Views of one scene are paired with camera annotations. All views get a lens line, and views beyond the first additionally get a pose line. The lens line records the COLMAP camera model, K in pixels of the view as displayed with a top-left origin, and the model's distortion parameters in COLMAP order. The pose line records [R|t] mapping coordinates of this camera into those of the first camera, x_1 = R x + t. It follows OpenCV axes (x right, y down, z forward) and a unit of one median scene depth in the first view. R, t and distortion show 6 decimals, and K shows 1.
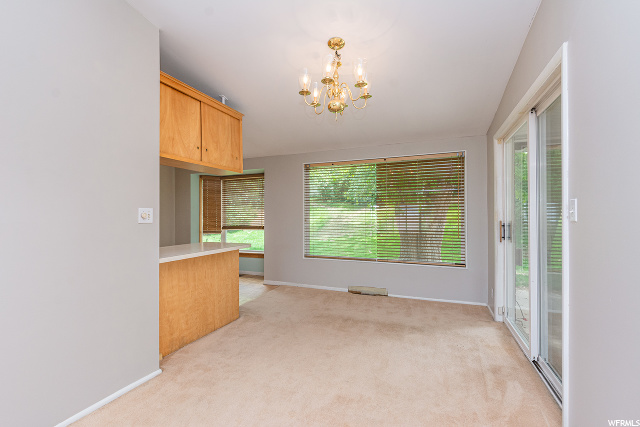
lens RADIAL K [[280.9, 0, 317.3], [0, 280.9, 214.0], [0, 0, 1]] dist [0.000019, -0.000587]
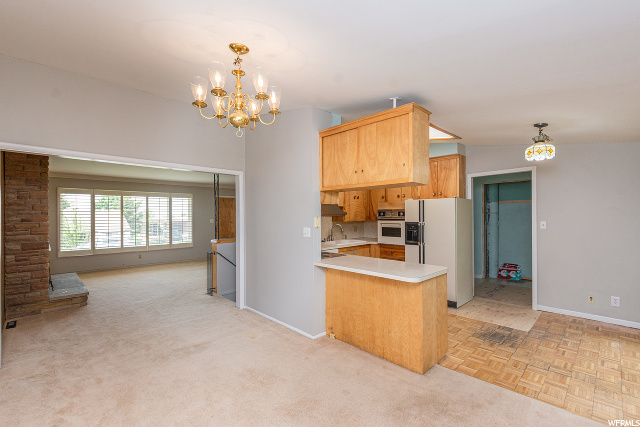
lens RADIAL K [[280.9, 0, 317.3], [0, 280.9, 214.0], [0, 0, 1]] dist [0.000019, -0.000587]
pose [[-0.395881, -0.006469, -0.918279, 0.609861], [0.009342, 0.999895, -0.011071, -0.059348], [0.918254, -0.012962, -0.395779, 1.226769]]
